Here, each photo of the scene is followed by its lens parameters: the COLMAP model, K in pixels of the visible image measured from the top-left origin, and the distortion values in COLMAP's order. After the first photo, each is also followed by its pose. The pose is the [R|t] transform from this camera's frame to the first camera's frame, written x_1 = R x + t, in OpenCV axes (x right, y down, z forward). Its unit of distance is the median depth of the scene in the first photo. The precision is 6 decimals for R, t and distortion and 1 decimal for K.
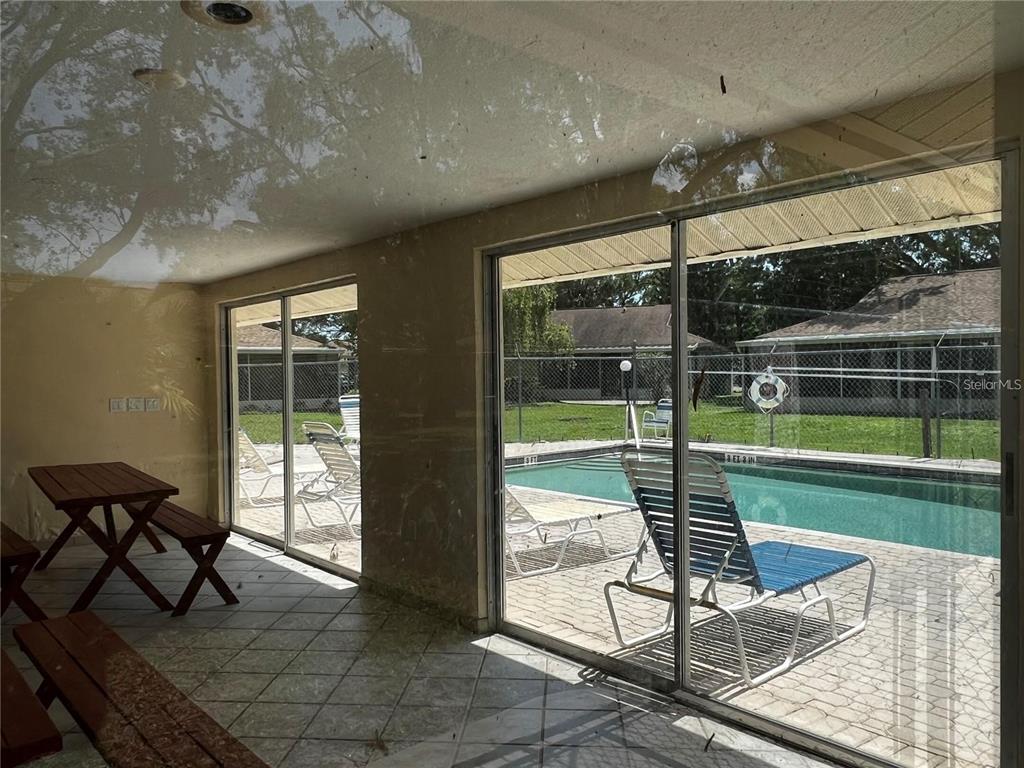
lens RADIAL K [[785.3, 0, 515.8], [0, 785.3, 382.7], [0, 0, 1]] dist [0.006551, -0.012936]
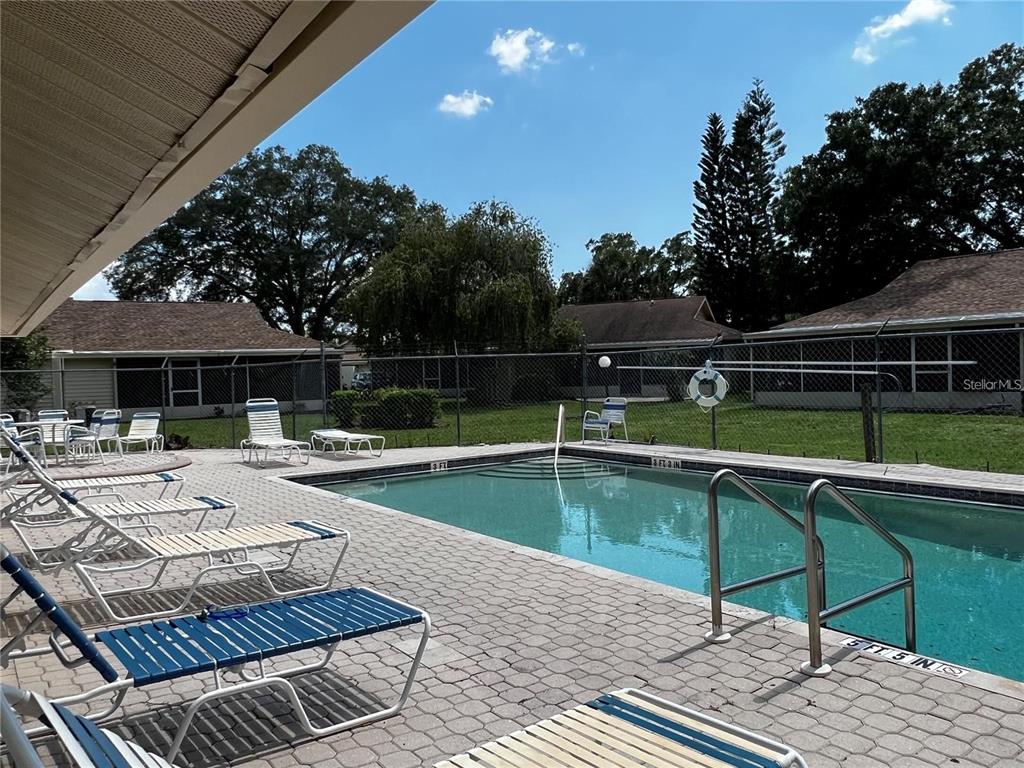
lens RADIAL K [[785.3, 0, 515.2], [0, 785.3, 387.2], [0, 0, 1]] dist [0.006551, -0.012936]
pose [[0.995472, -0.015025, -0.093855, 0.185542], [0.015920, 0.999835, 0.008787, -0.001538], [0.093707, -0.010242, 0.995547, 0.077242]]
